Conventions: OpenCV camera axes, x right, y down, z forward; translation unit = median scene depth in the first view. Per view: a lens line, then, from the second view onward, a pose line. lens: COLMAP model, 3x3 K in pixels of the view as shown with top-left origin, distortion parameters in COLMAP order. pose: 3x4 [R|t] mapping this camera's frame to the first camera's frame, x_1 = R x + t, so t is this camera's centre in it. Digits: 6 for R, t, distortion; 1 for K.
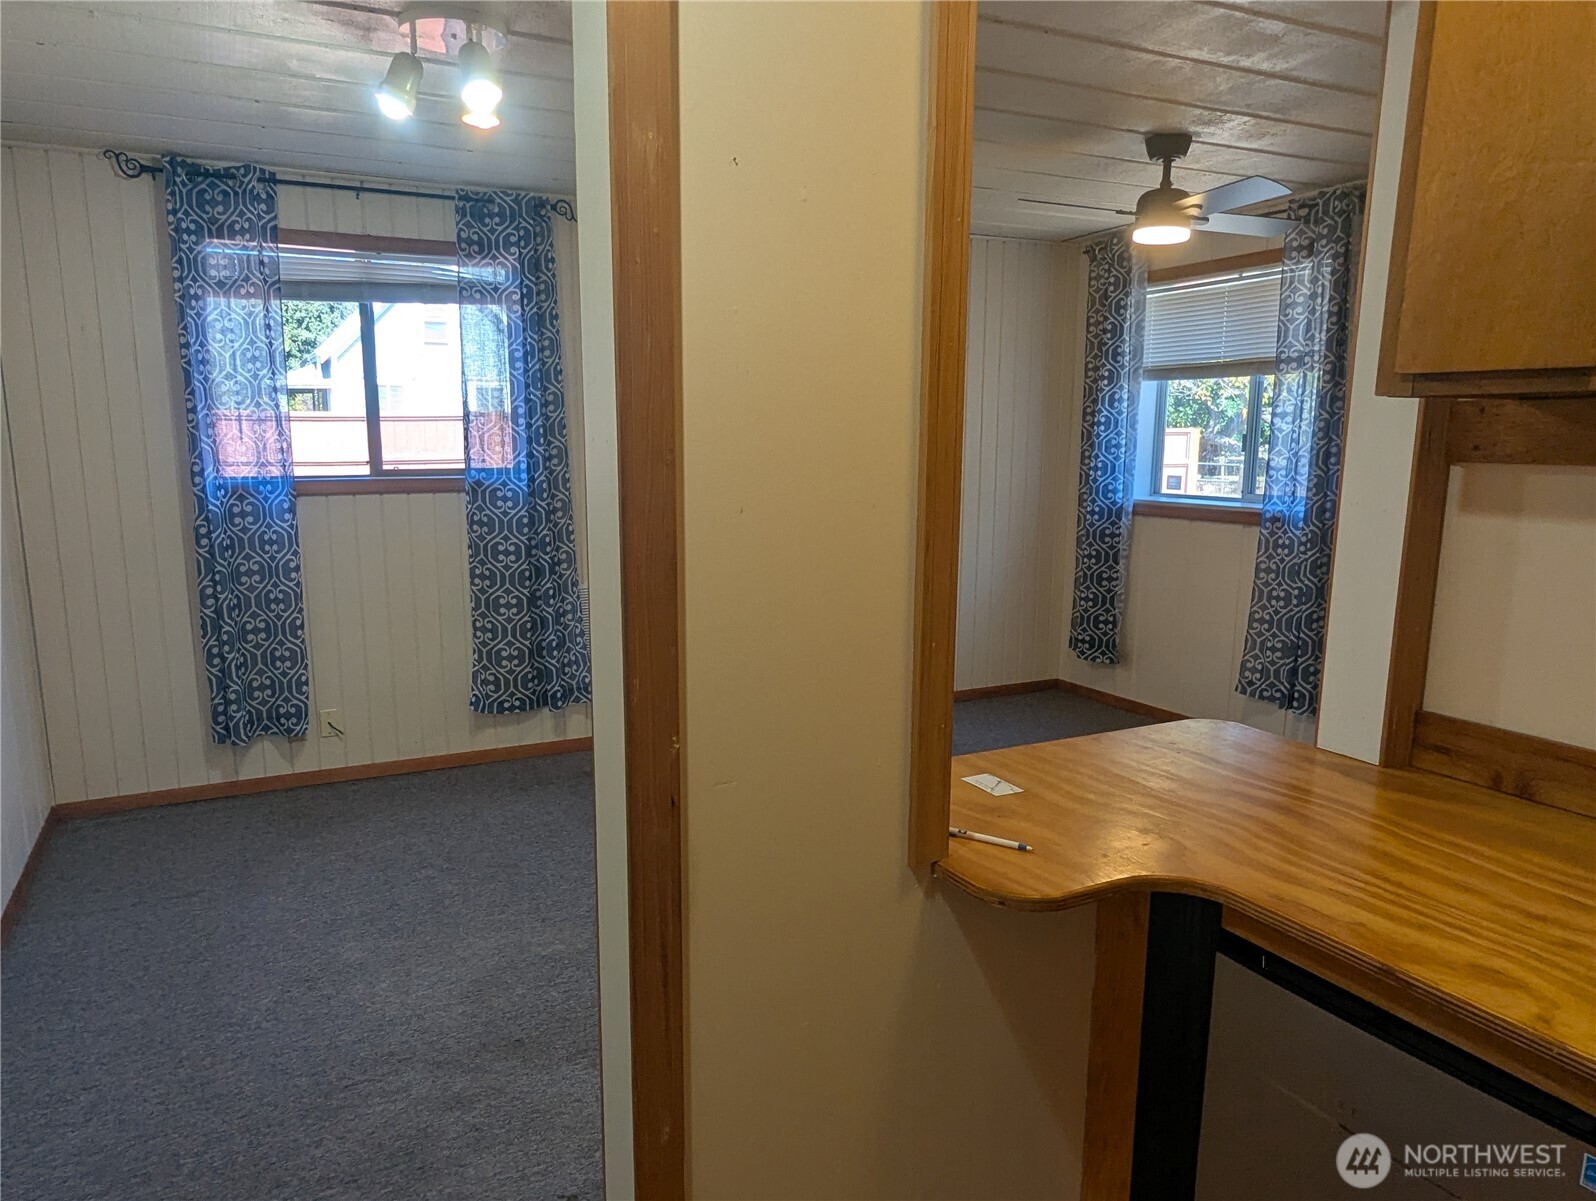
lens RADIAL K [[1132.1, 0, 781.2], [0, 1132.1, 648.5], [0, 0, 1]] dist [-0.024323, -0.009595]
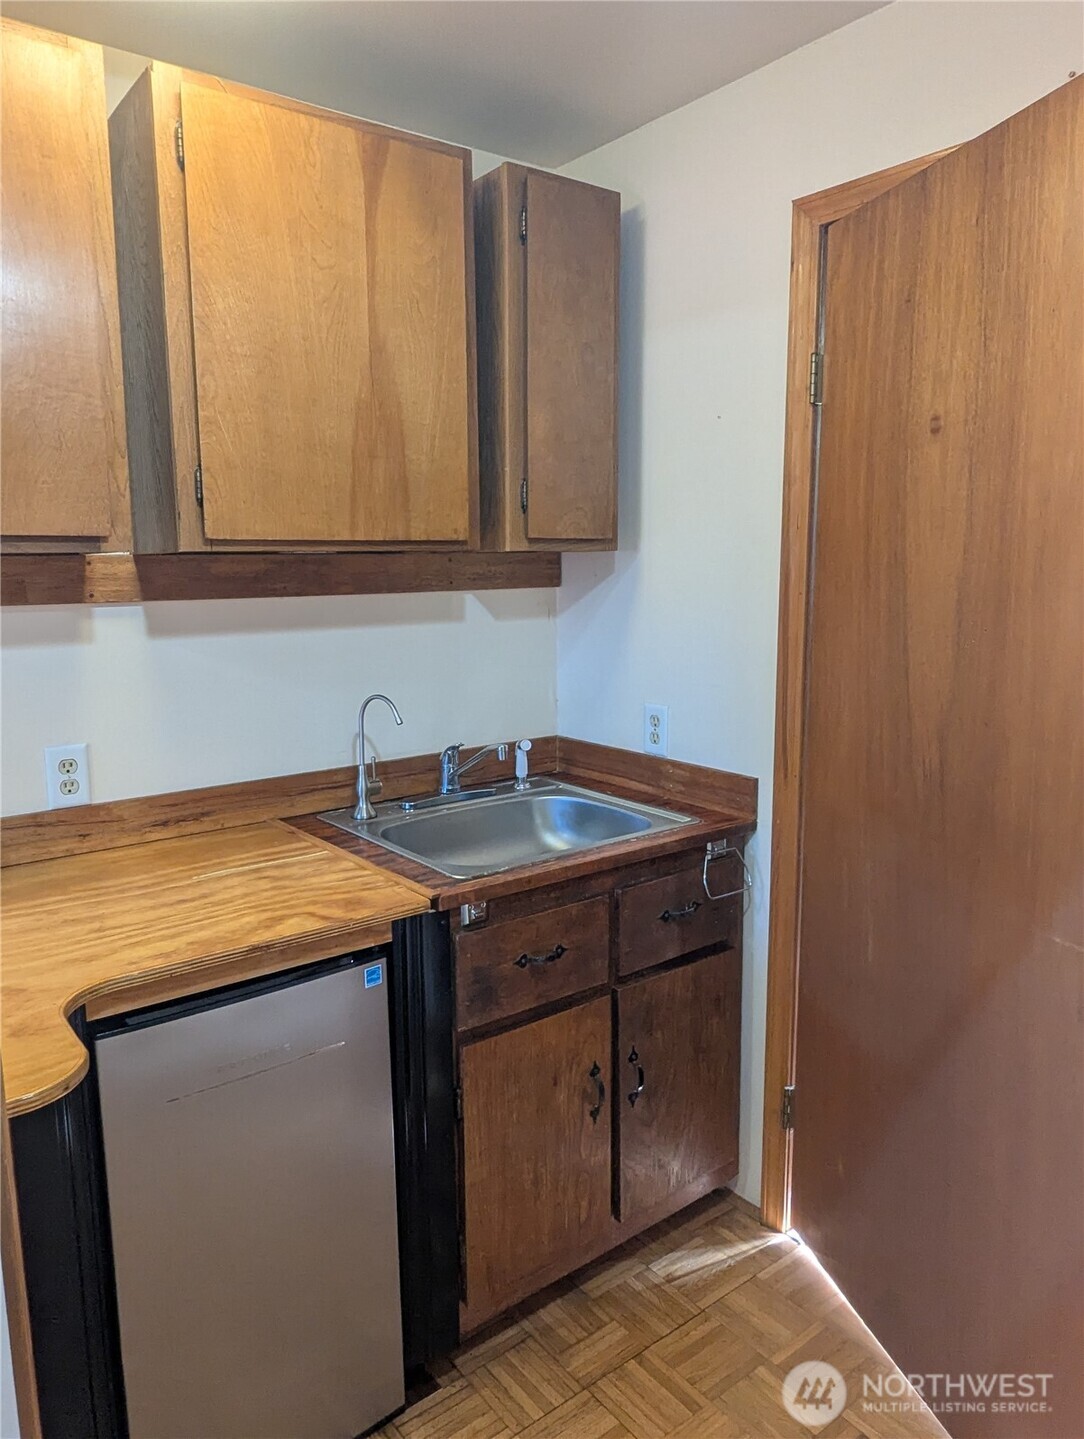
lens RADIAL K [[1020.7, 0, 540.7], [0, 1020.7, 715.5], [0, 0, 1]] dist [-0.024323, -0.009595]
pose [[-0.219773, -0.157619, 0.962734, -0.515833], [0.195452, 0.959738, 0.201746, -0.132703], [-0.955771, 0.232507, -0.180118, 0.540794]]
